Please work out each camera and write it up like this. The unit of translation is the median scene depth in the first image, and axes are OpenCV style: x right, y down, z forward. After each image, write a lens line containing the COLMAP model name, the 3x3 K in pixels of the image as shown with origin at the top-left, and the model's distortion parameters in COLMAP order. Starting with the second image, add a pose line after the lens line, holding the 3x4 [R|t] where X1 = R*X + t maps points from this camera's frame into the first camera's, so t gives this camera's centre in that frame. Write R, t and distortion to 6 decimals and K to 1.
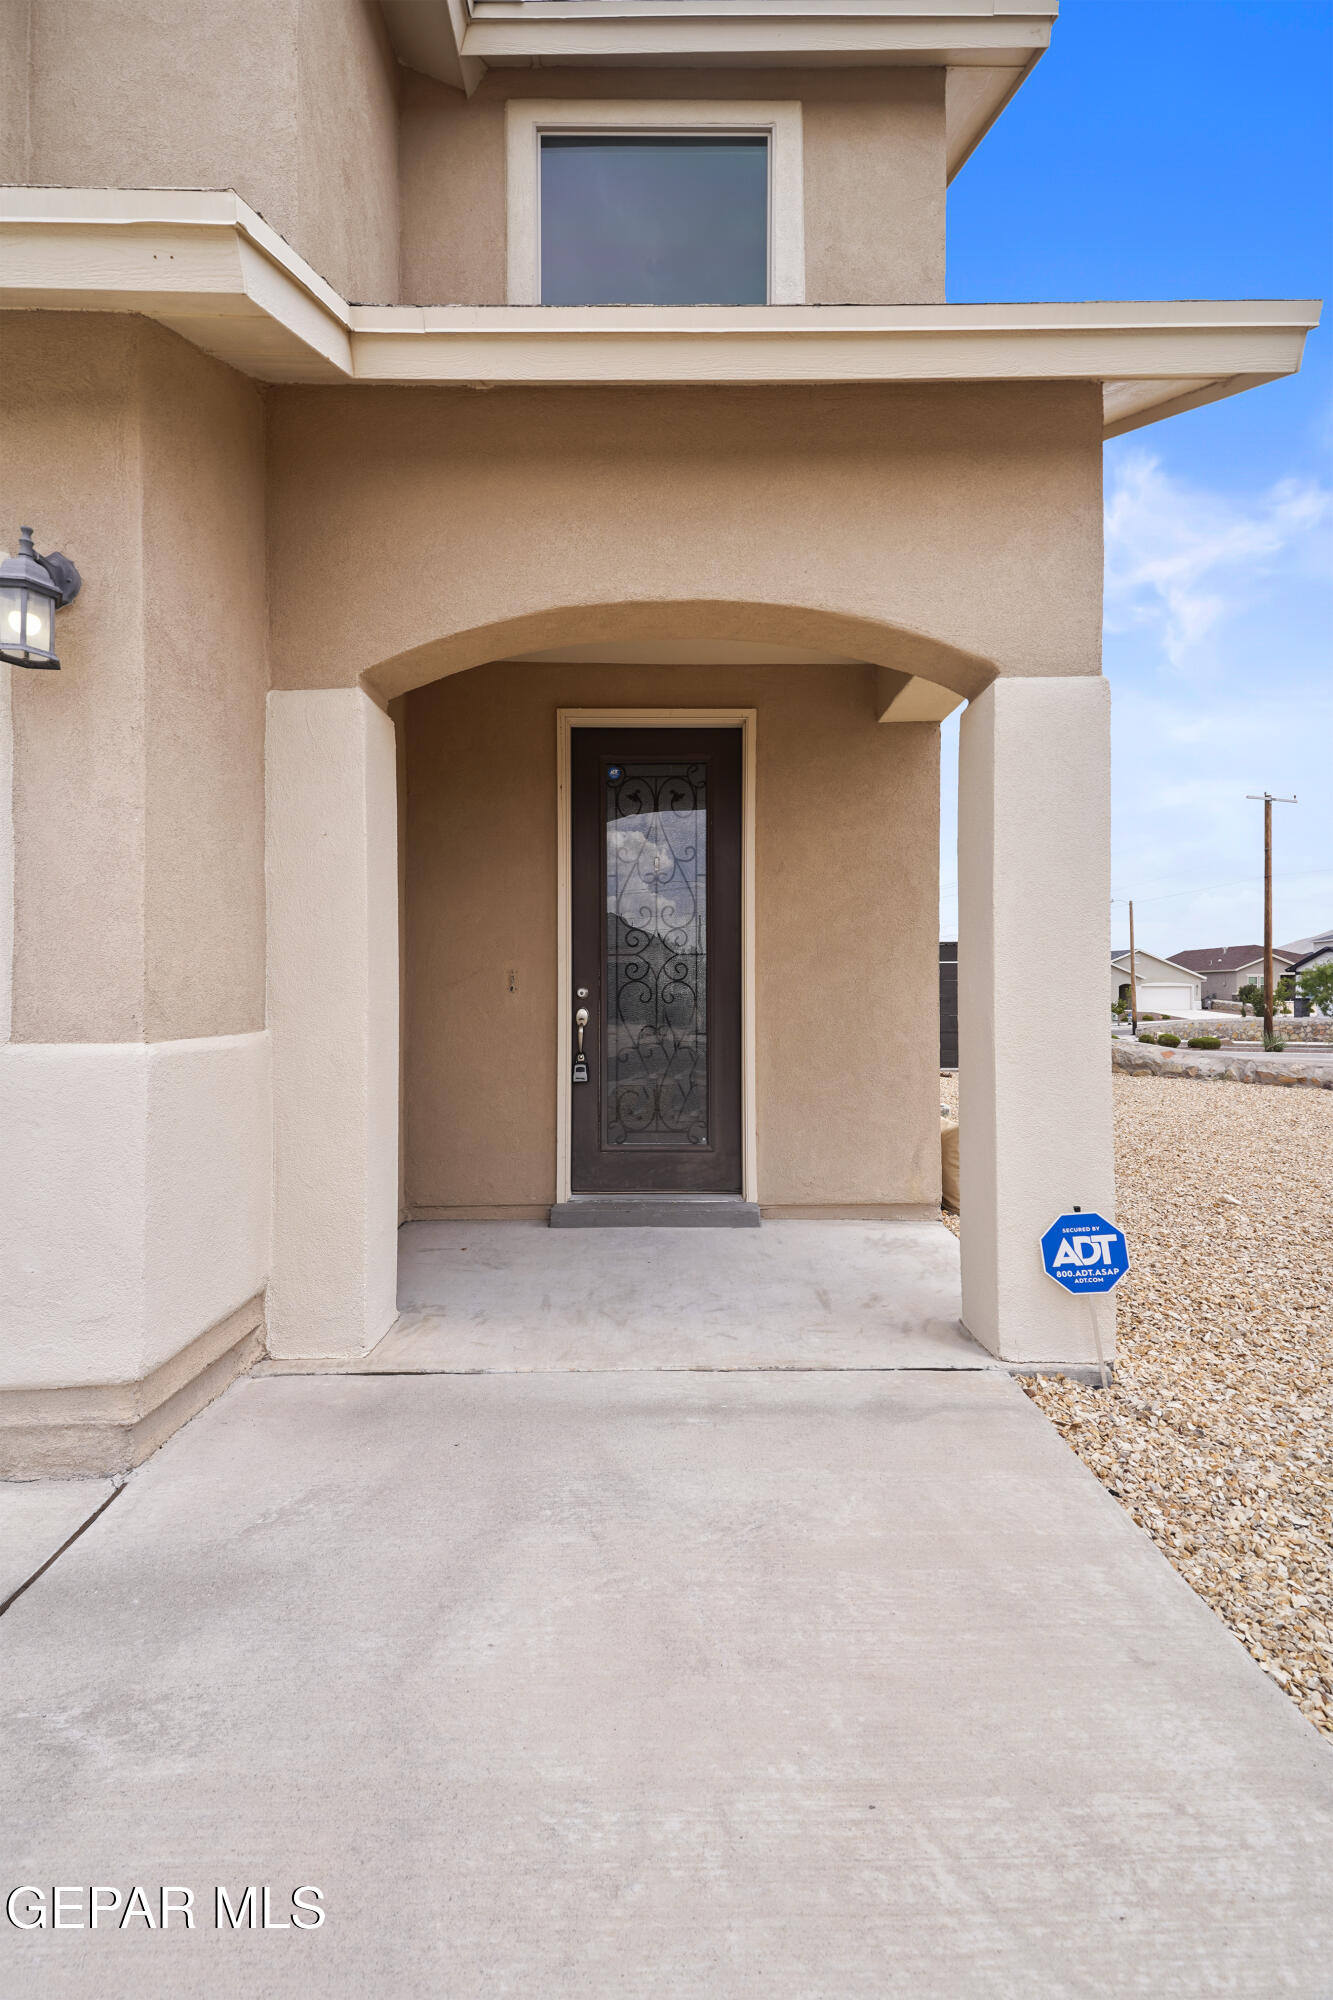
lens RADIAL K [[979.6, 0, 666.5], [0, 979.6, 1000.0], [0, 0, 1]] dist [0.026820, 0.000029]
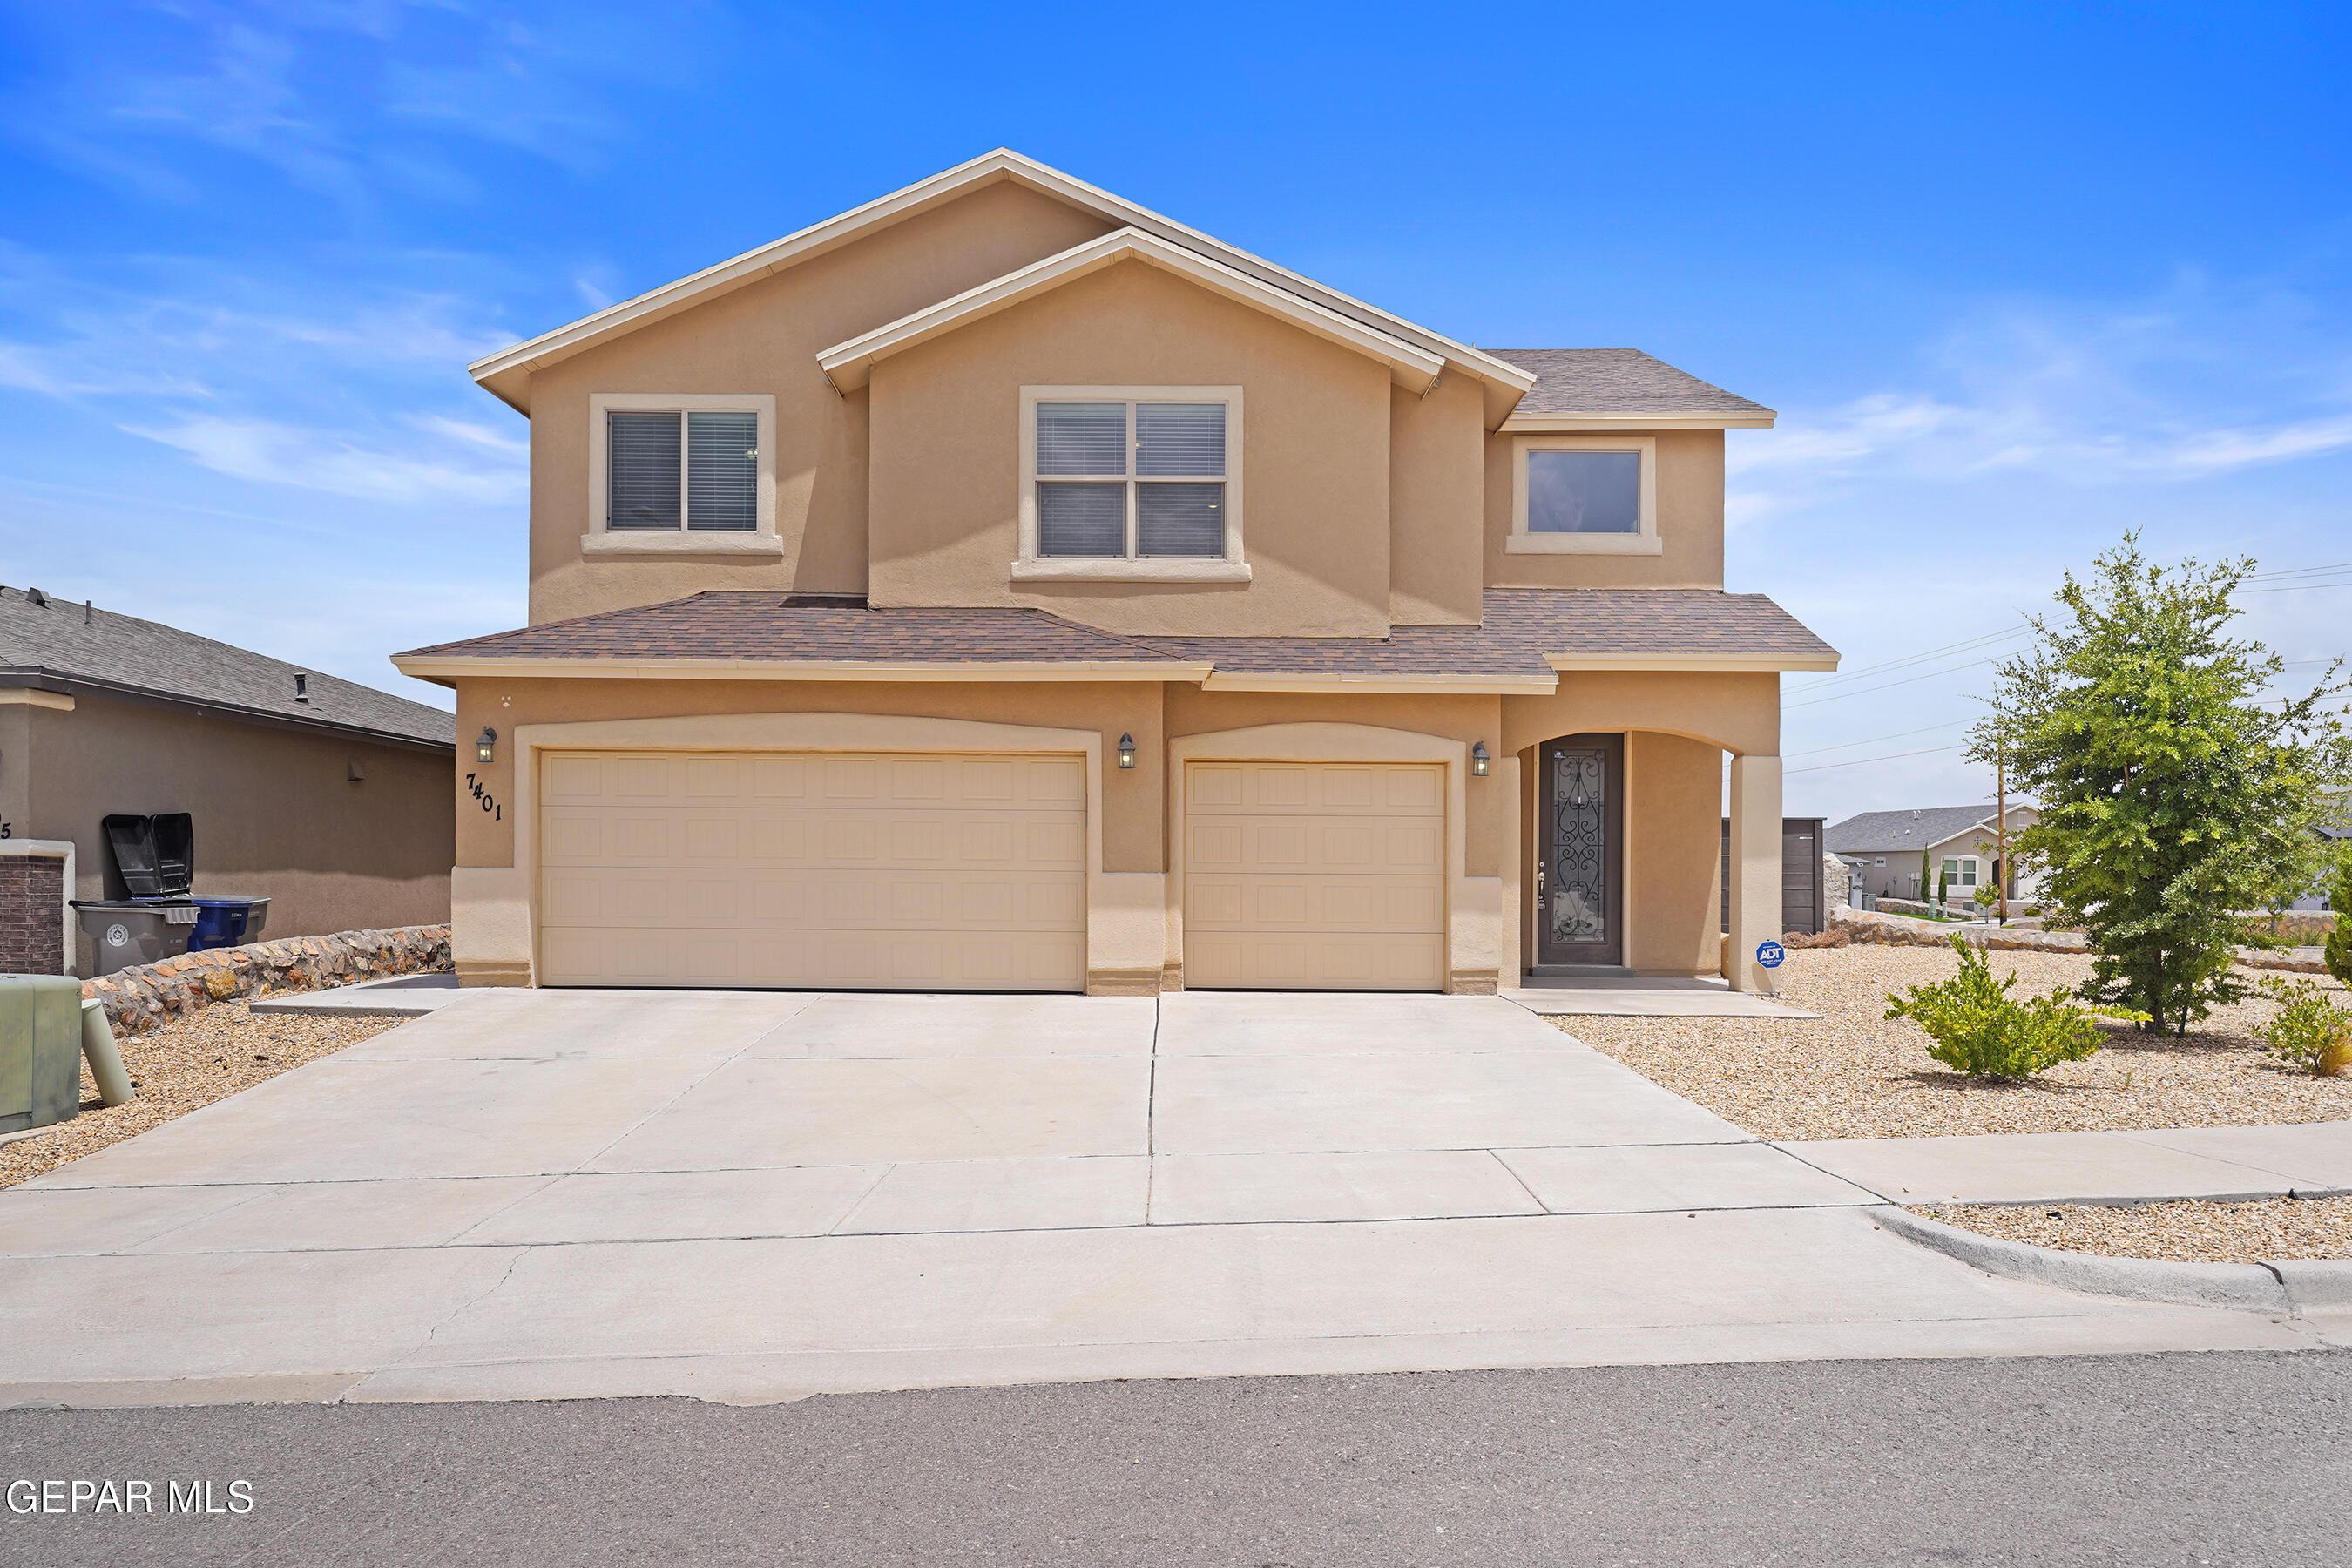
lens RADIAL K [[1728.8, 0, 1186.7], [0, 1728.8, 849.1], [0, 0, 1]] dist [0.003765, 0.000899]
pose [[0.999677, 0.013294, -0.021675, -0.749472], [-0.013631, 0.999787, -0.015485, 0.026948], [0.021464, 0.015776, 0.999645, -2.600318]]
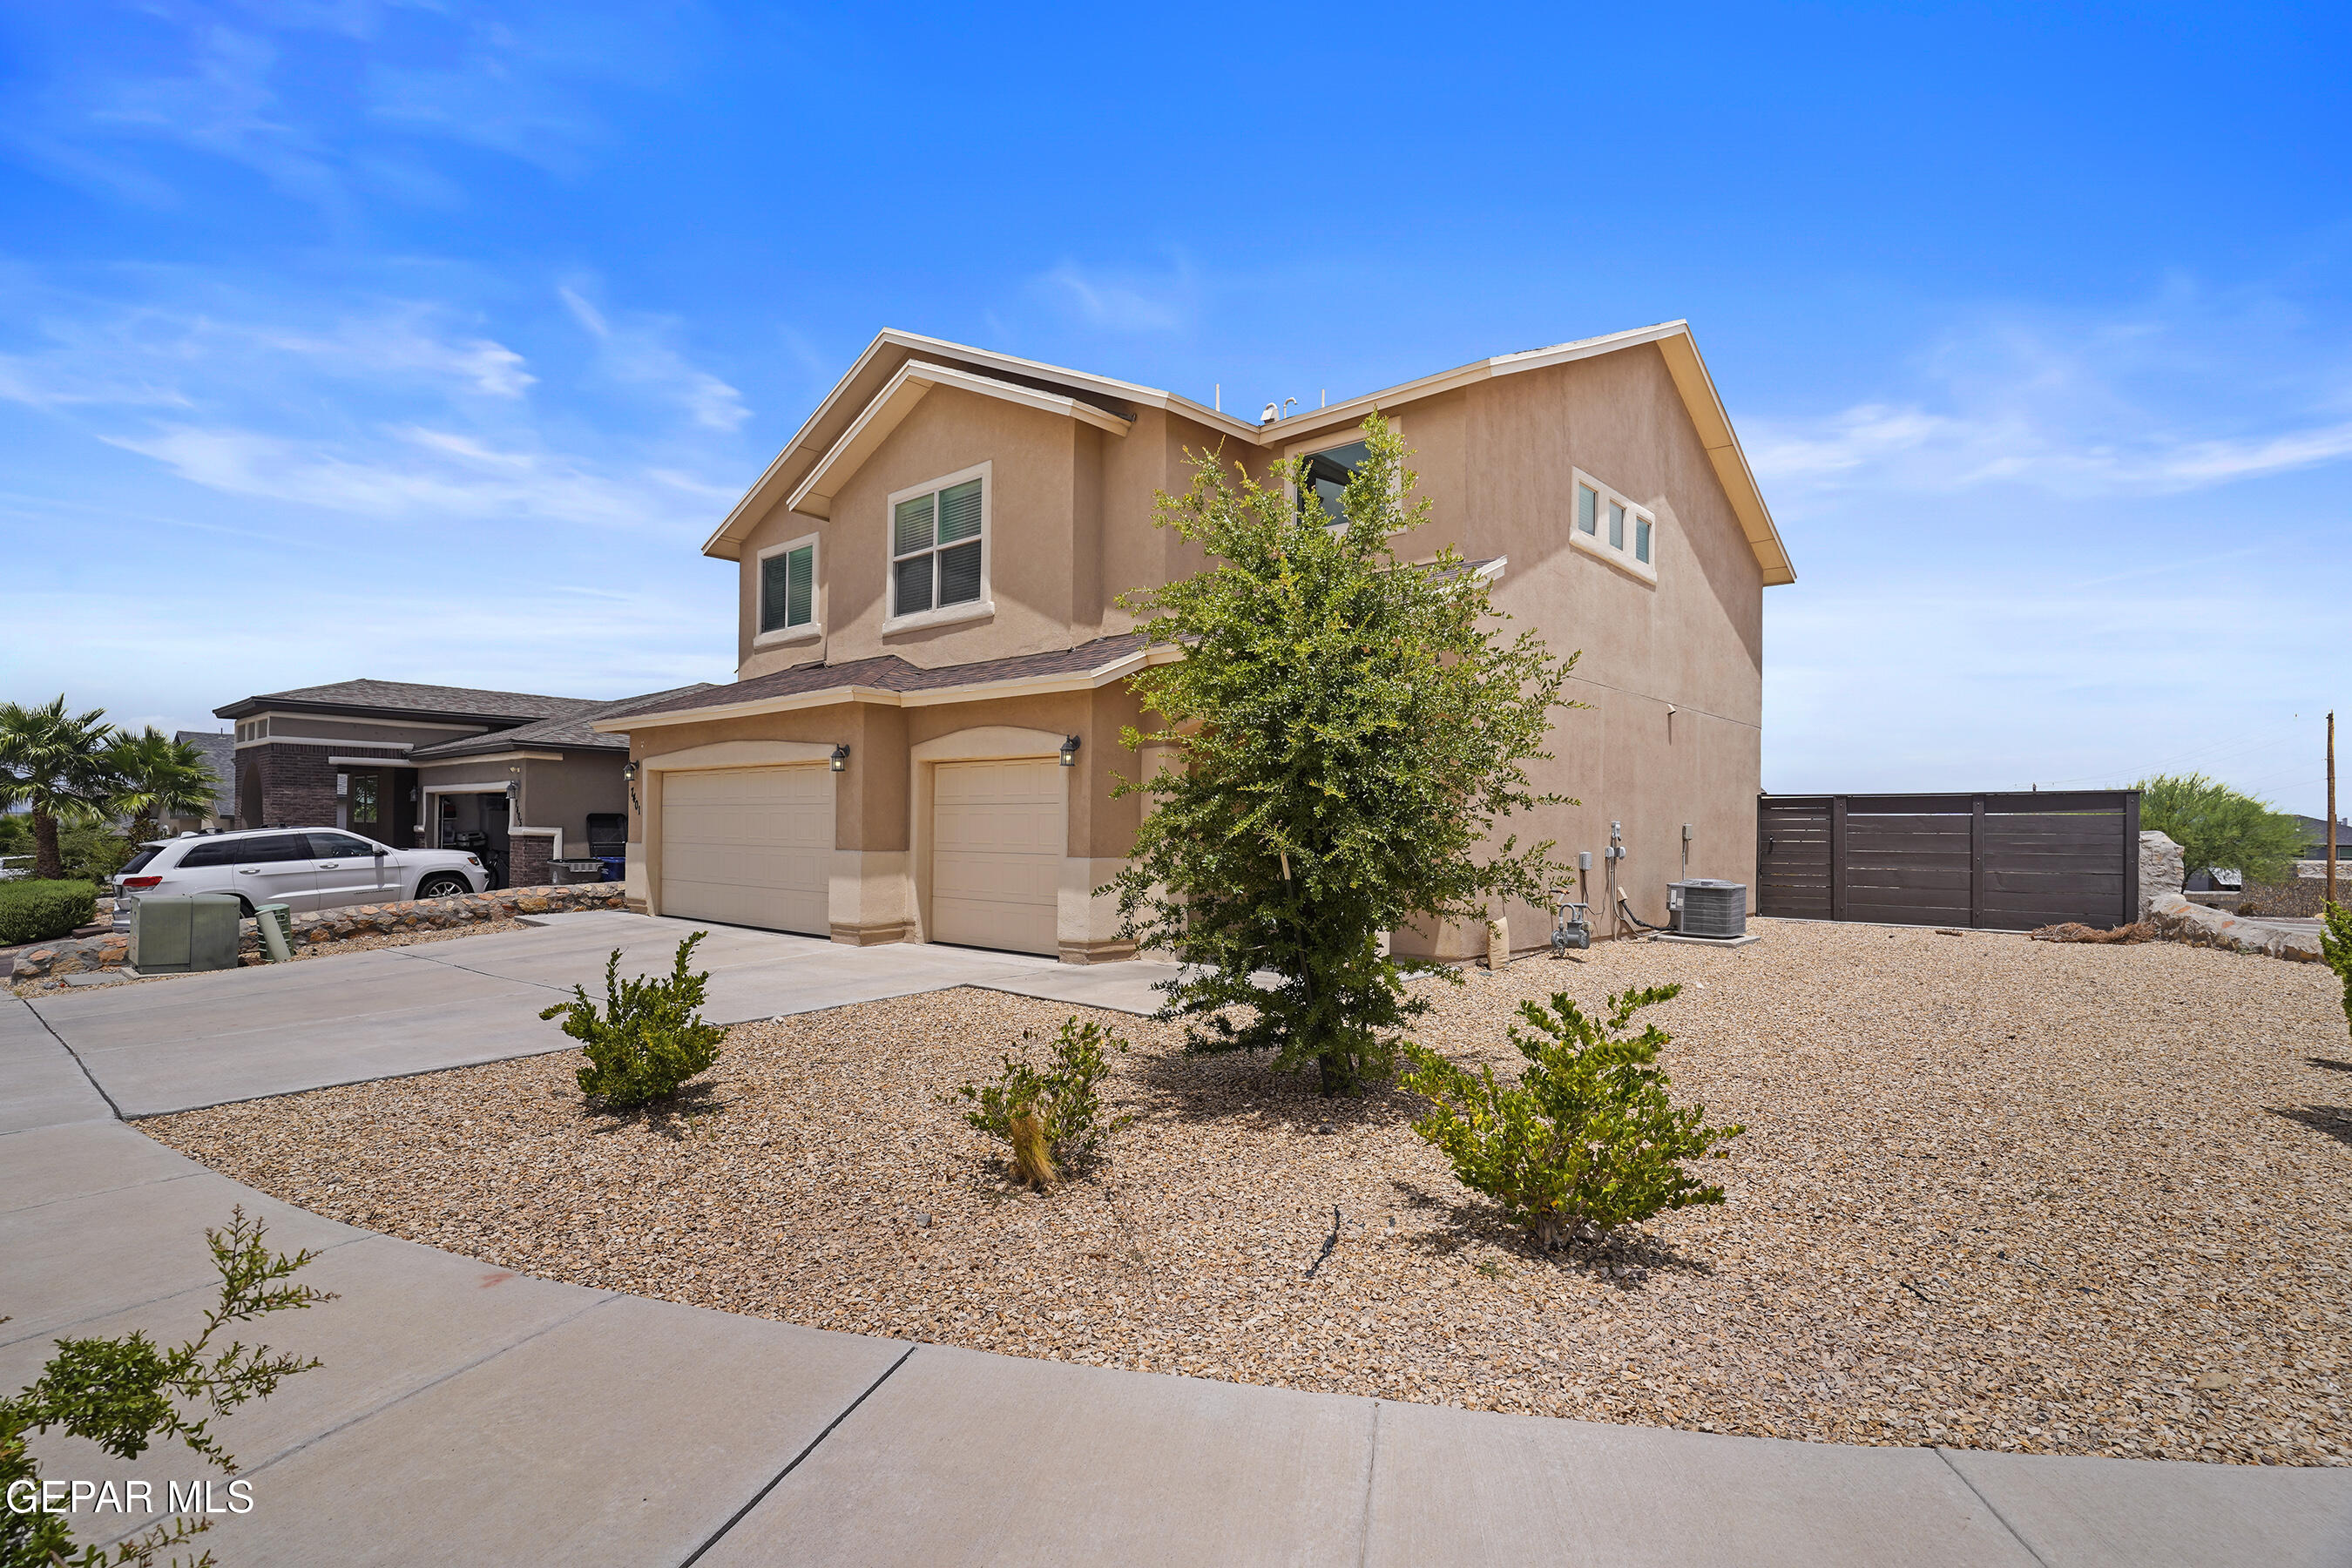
lens RADIAL K [[1132.4, 0, 1174.4], [0, 1132.4, 797.5], [0, 0, 1]] dist [0.000390, 0.000109]
pose [[0.738150, -0.006140, -0.674609, 1.352505], [-0.017293, 0.999458, -0.028019, -0.036419], [0.674415, 0.032348, 0.737644, -1.030082]]
